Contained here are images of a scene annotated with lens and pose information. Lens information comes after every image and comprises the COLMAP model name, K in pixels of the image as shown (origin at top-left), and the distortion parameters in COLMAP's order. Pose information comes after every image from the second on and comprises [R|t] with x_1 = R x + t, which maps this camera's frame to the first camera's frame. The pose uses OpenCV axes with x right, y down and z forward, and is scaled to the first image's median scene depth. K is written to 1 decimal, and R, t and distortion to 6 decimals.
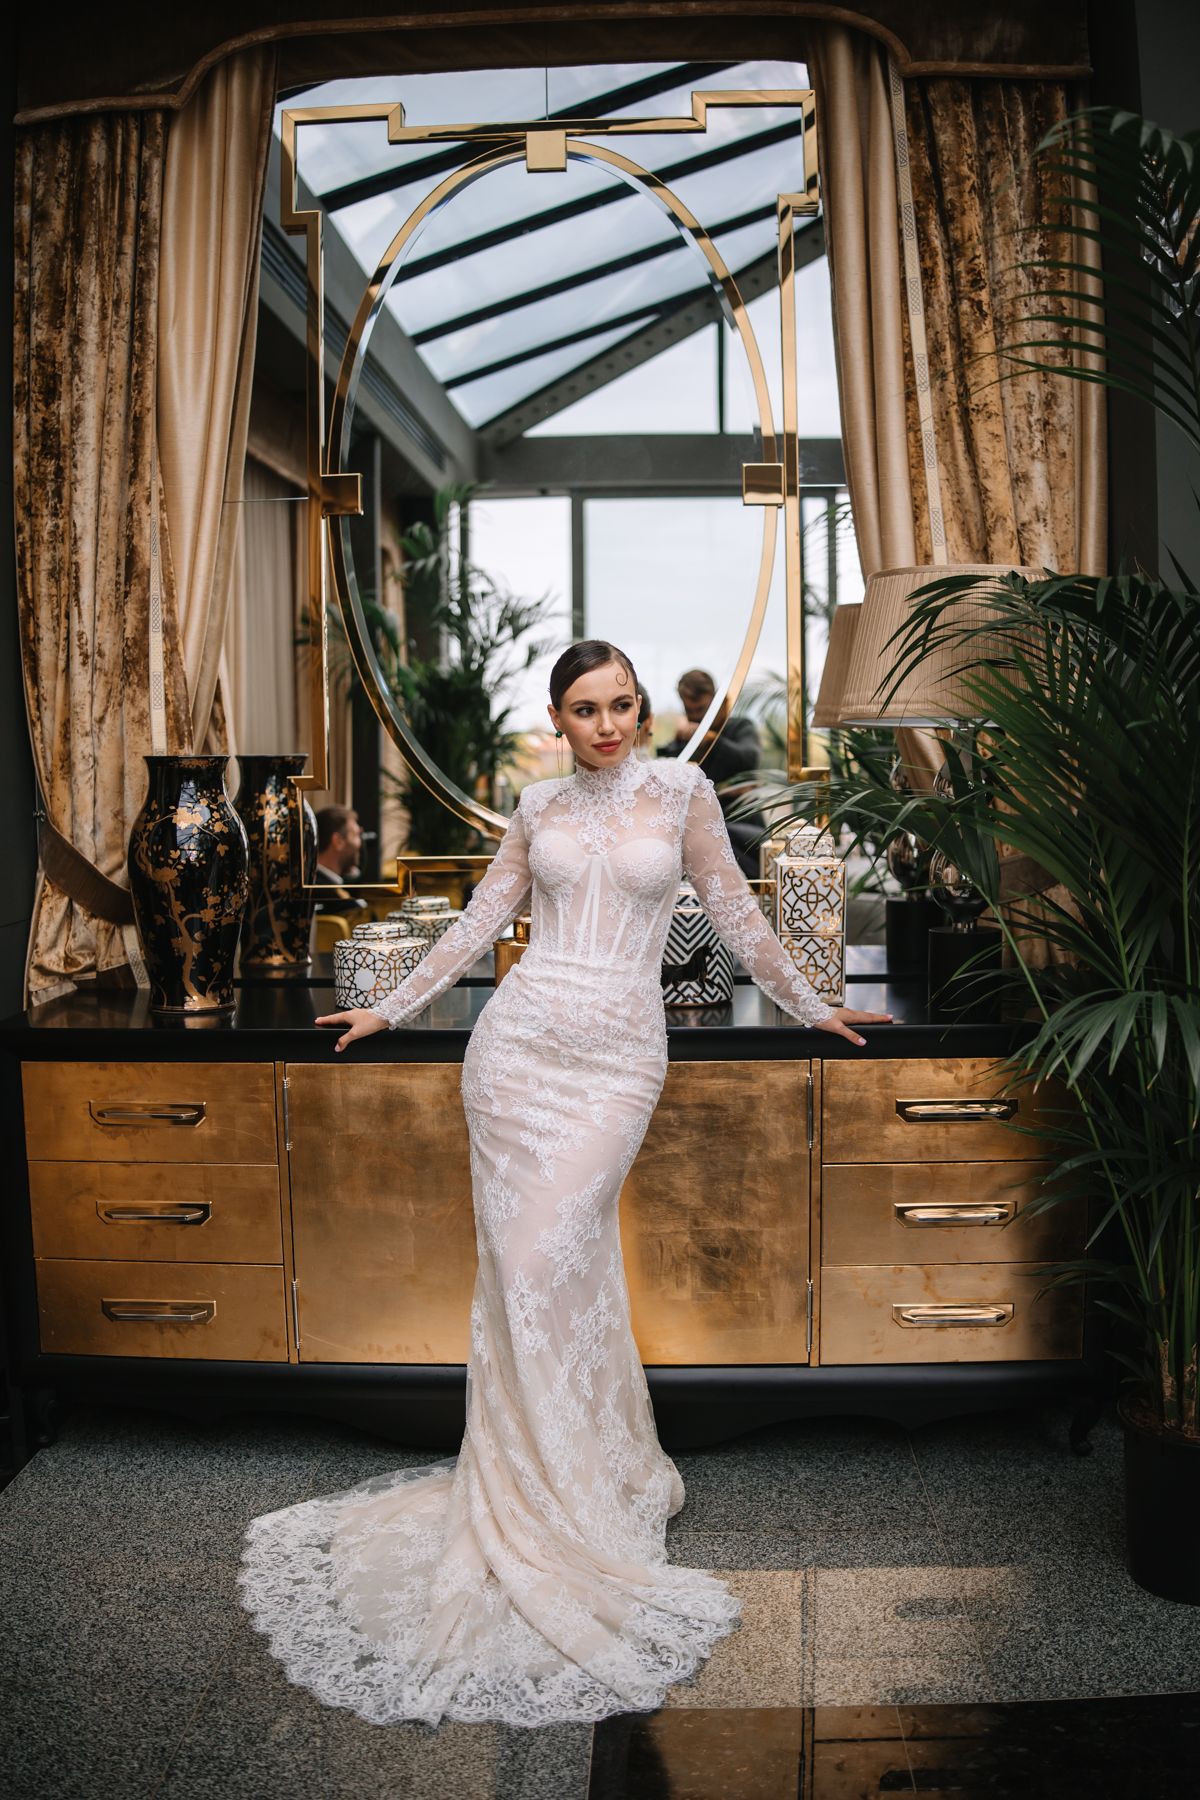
lens RADIAL K [[1711.4, 0, 602.4], [0, 1711.4, 890.9], [0, 0, 1]] dist [-0.209676, 0.038711]
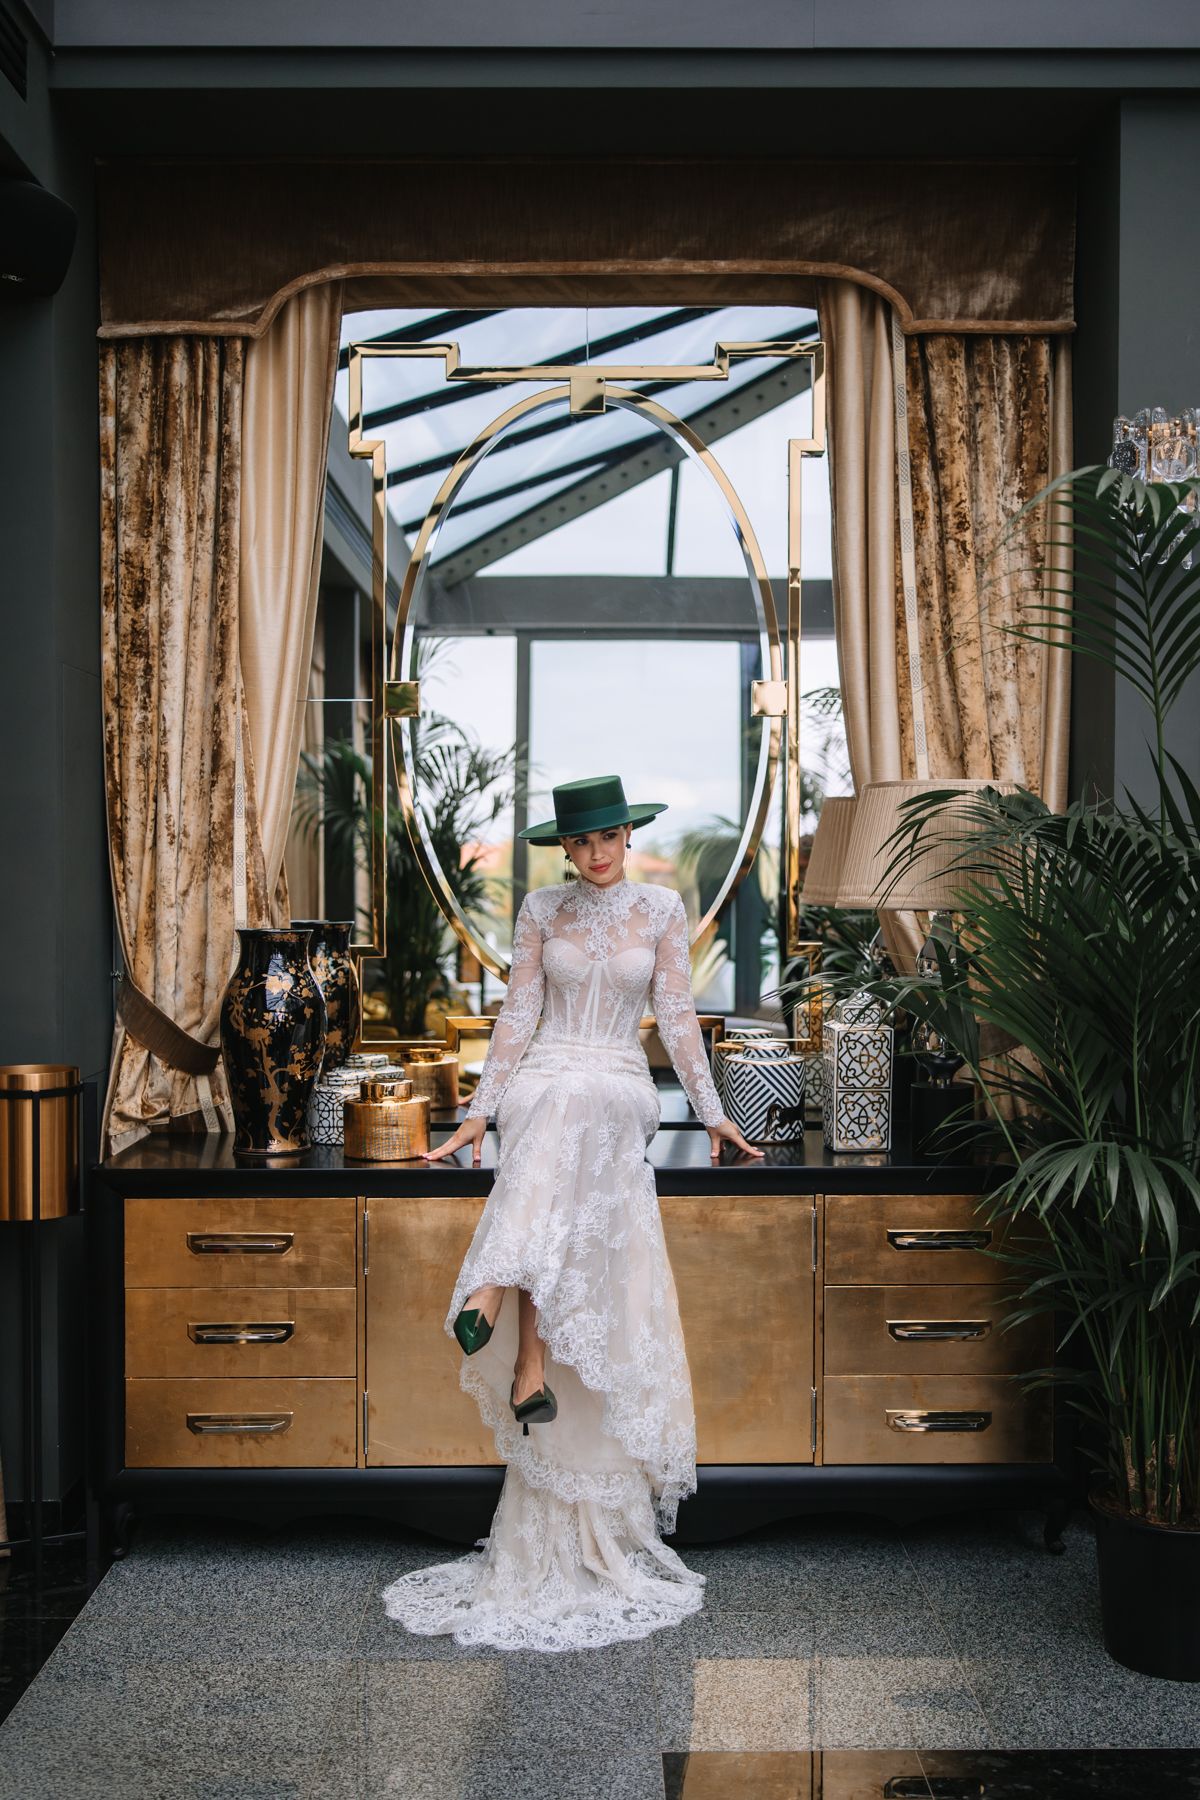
lens RADIAL K [[1867.6, 0, 602.3], [0, 1867.6, 937.3], [0, 0, 1]] dist [0.017062, -0.009001]
pose [[0.998147, 0.011490, 0.059748, -0.098579], [-0.008808, 0.998950, -0.044951, -0.019357], [-0.060202, 0.044341, 0.997201, -0.277123]]
